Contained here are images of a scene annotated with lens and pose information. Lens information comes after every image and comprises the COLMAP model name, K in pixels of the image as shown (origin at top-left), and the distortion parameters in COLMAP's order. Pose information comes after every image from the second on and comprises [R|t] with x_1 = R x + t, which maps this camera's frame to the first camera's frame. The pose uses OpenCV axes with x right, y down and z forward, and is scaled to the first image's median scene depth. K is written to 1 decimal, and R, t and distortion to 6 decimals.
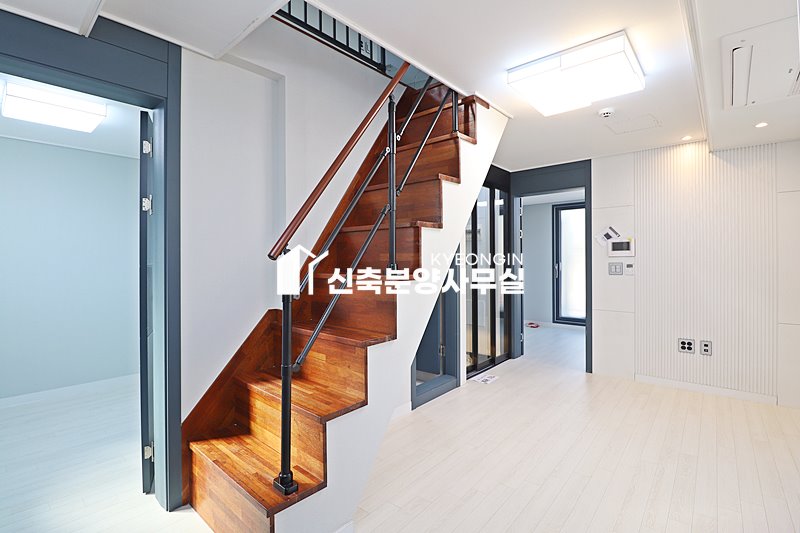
lens RADIAL K [[375.9, 0, 401.8], [0, 375.9, 261.1], [0, 0, 1]] dist [0.002079, -0.002305]
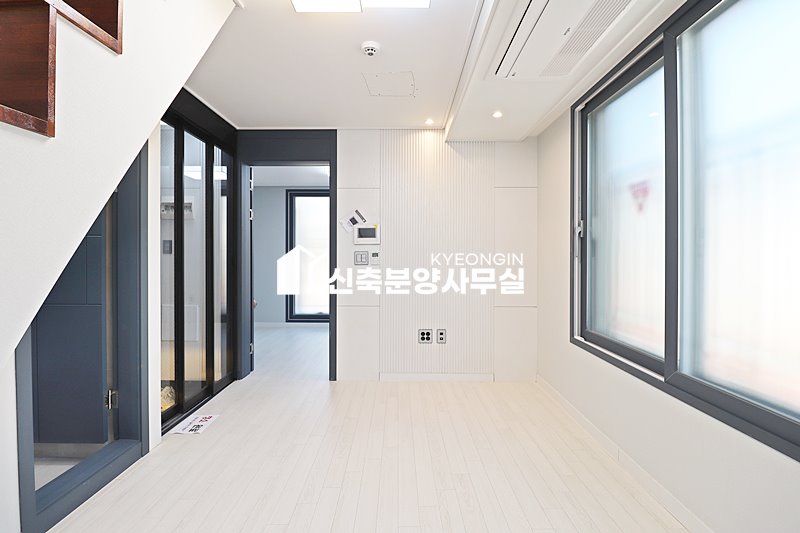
lens RADIAL K [[375.9, 0, 405.7], [0, 375.9, 258.4], [0, 0, 1]] dist [0.002079, -0.002305]
pose [[0.759463, 0.001976, 0.650547, 0.069464], [-0.004797, 0.999985, 0.002563, 0.017593], [-0.650533, -0.005067, 0.759461, 0.252063]]
